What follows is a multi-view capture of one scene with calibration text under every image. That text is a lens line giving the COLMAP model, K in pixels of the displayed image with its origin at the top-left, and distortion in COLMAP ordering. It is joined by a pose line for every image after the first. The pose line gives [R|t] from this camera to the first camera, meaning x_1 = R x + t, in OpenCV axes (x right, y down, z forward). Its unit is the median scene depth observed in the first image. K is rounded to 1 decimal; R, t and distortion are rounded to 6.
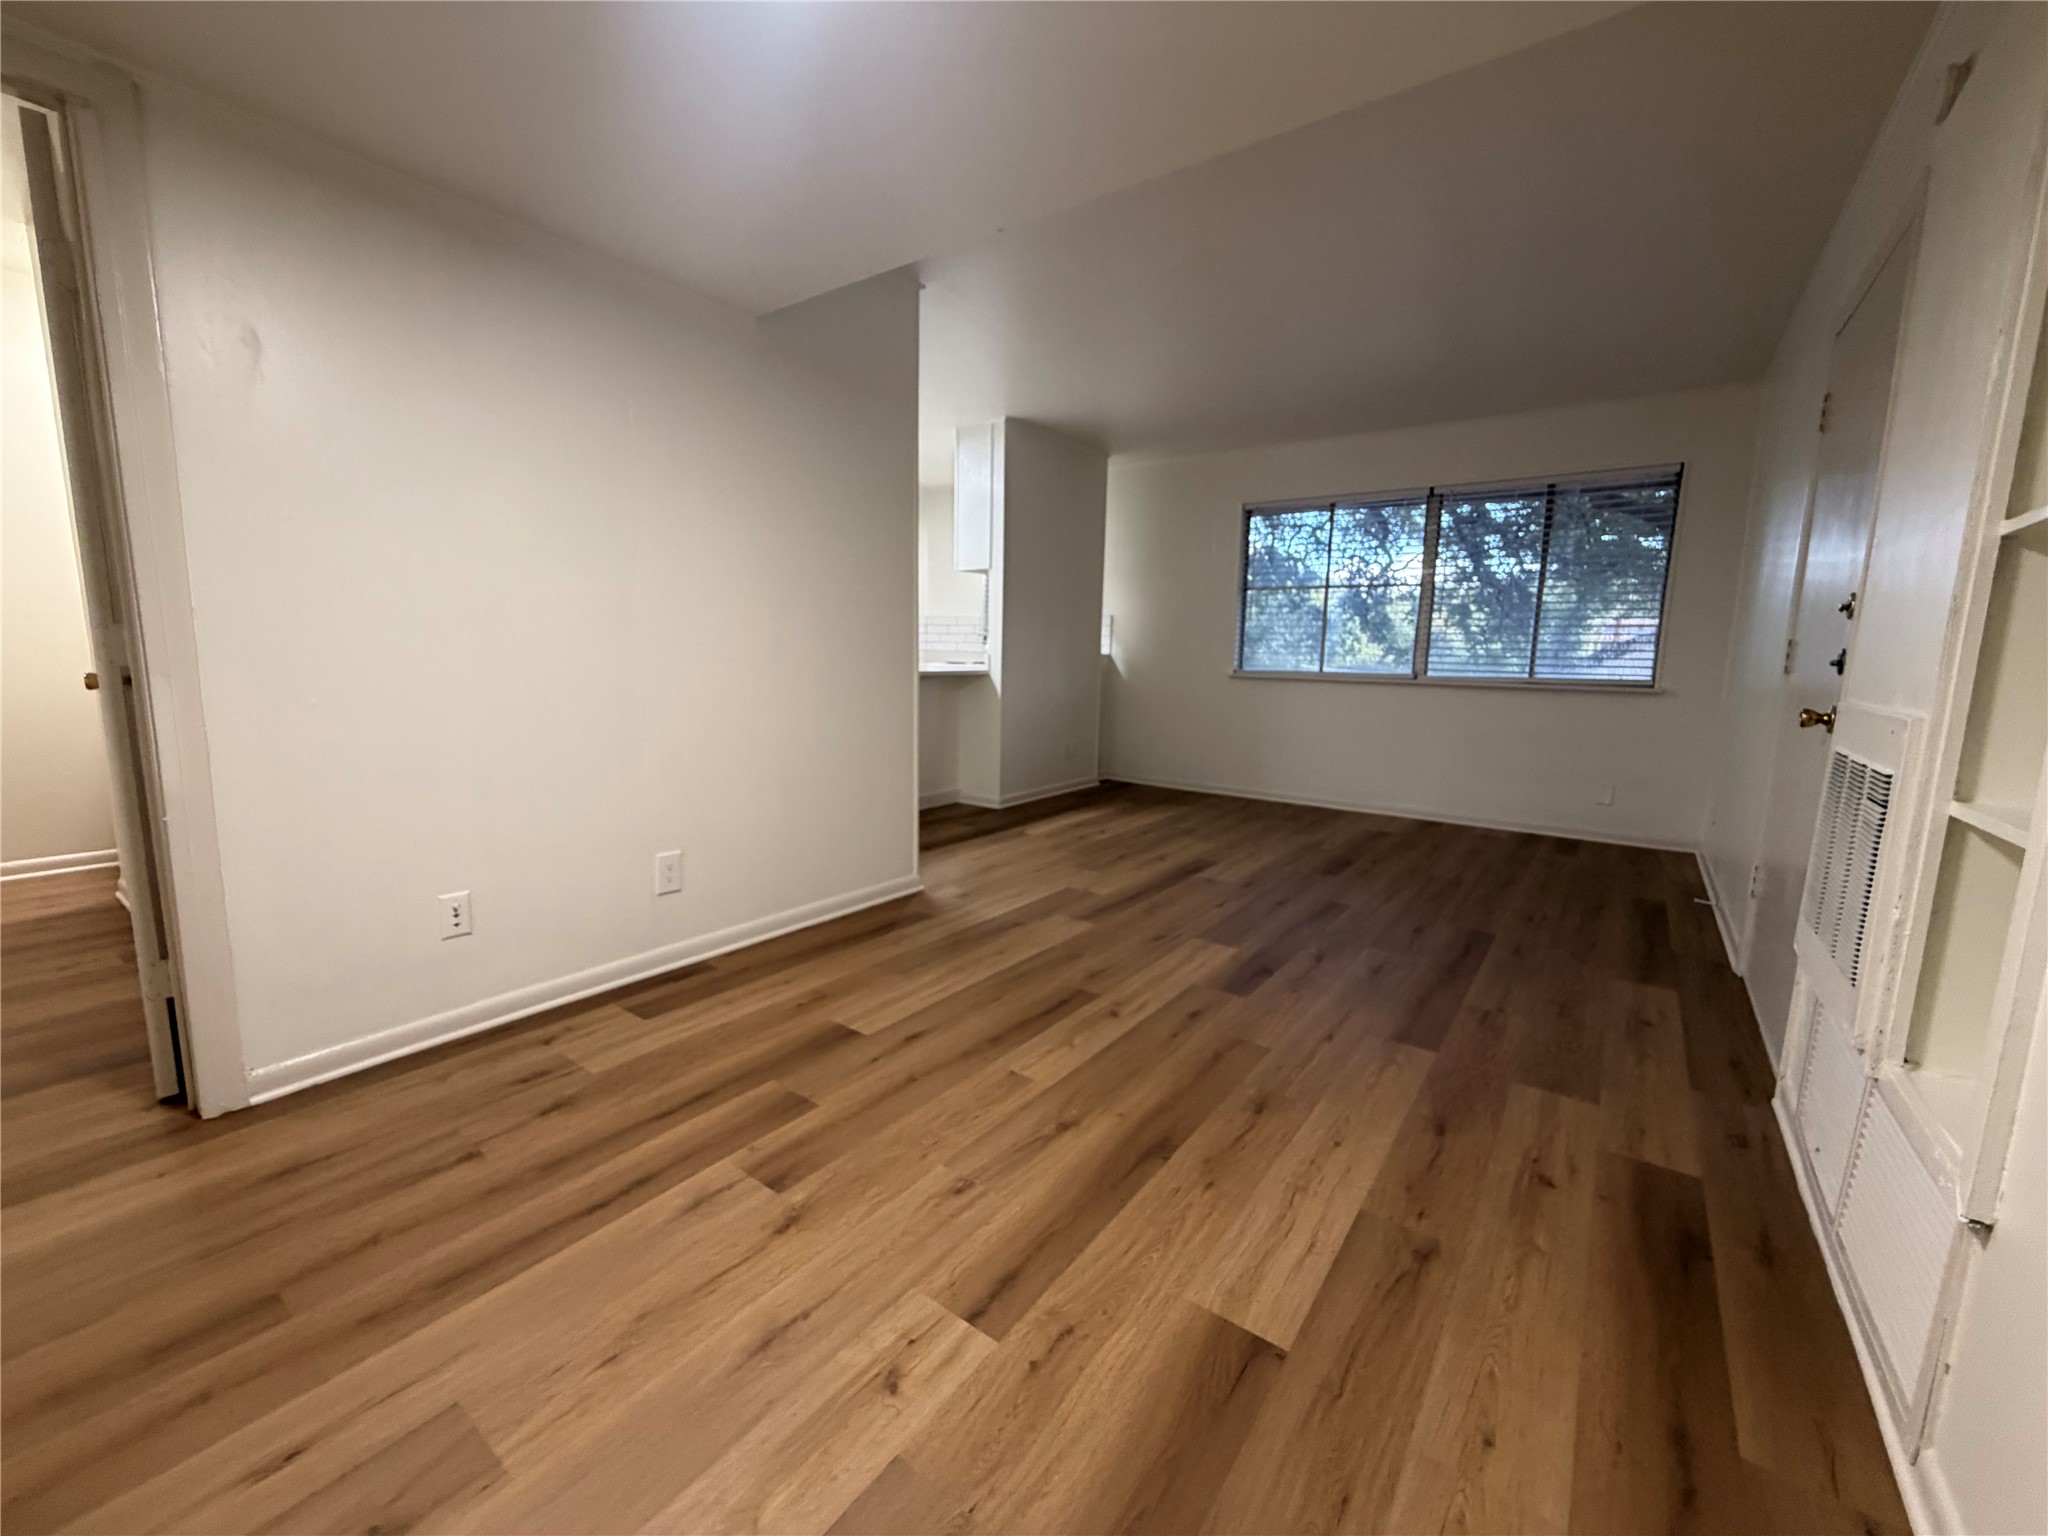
lens RADIAL K [[818.0, 0, 1028.2], [0, 818.0, 769.7], [0, 0, 1]] dist [0.001434, 0.000176]
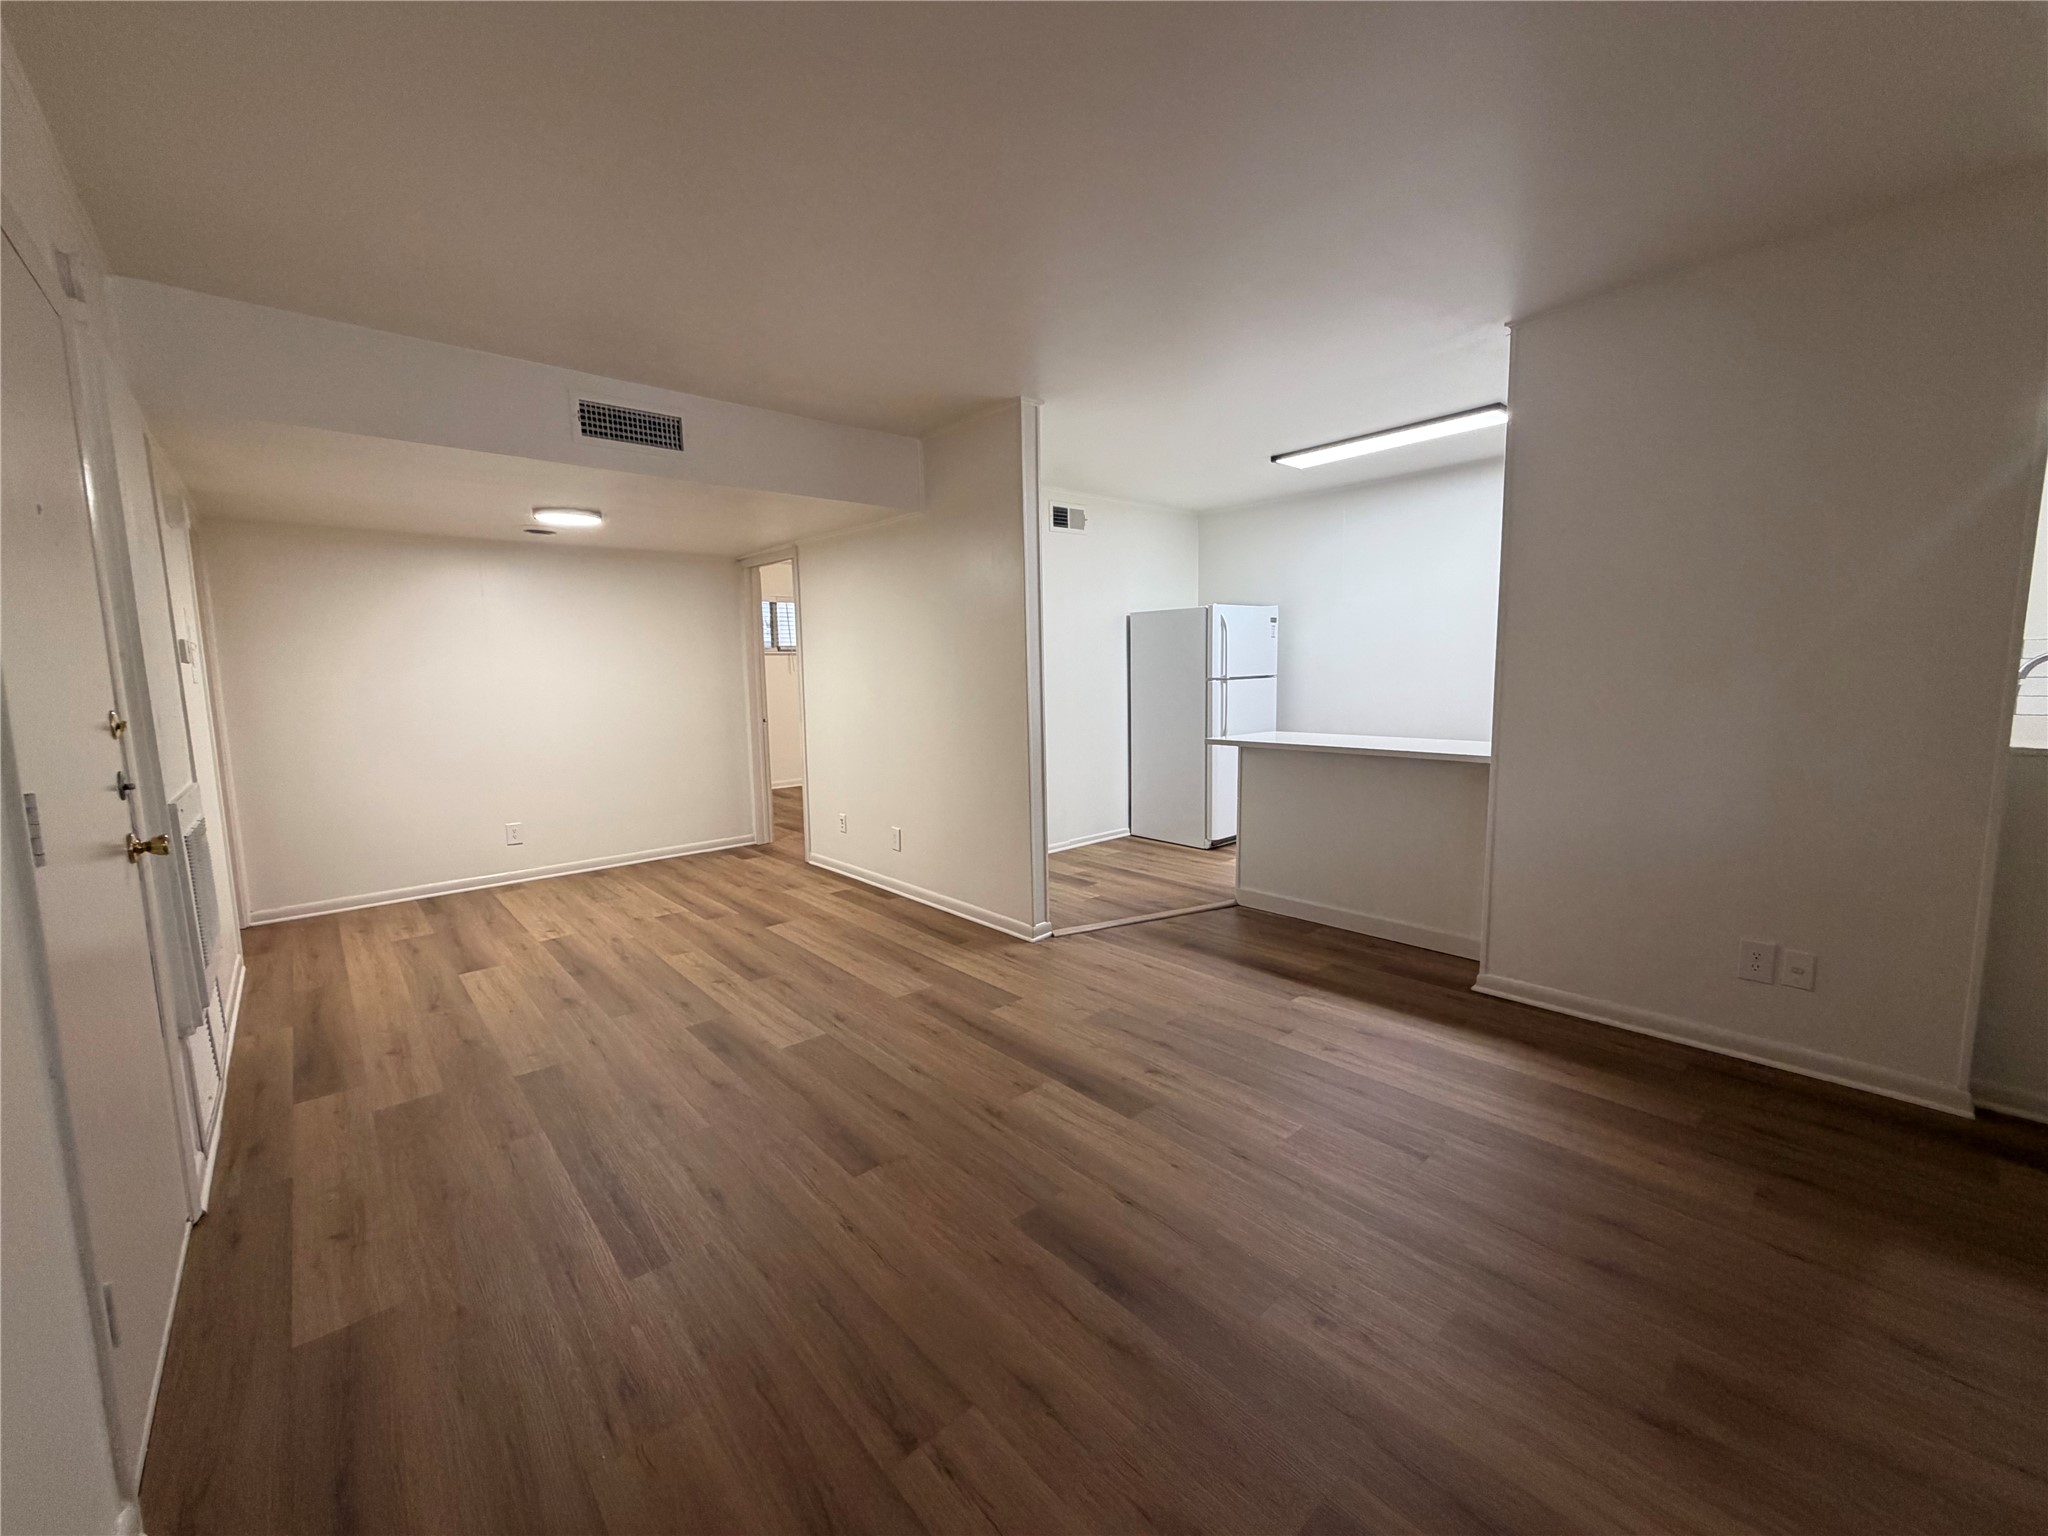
lens RADIAL K [[818.0, 0, 1021.9], [0, 818.0, 765.4], [0, 0, 1]] dist [0.001434, 0.000176]
pose [[-0.211750, 0.098805, -0.972316, 1.523174], [-0.133074, 0.982696, 0.128841, -0.373632], [0.968222, 0.156672, -0.194938, 1.954192]]
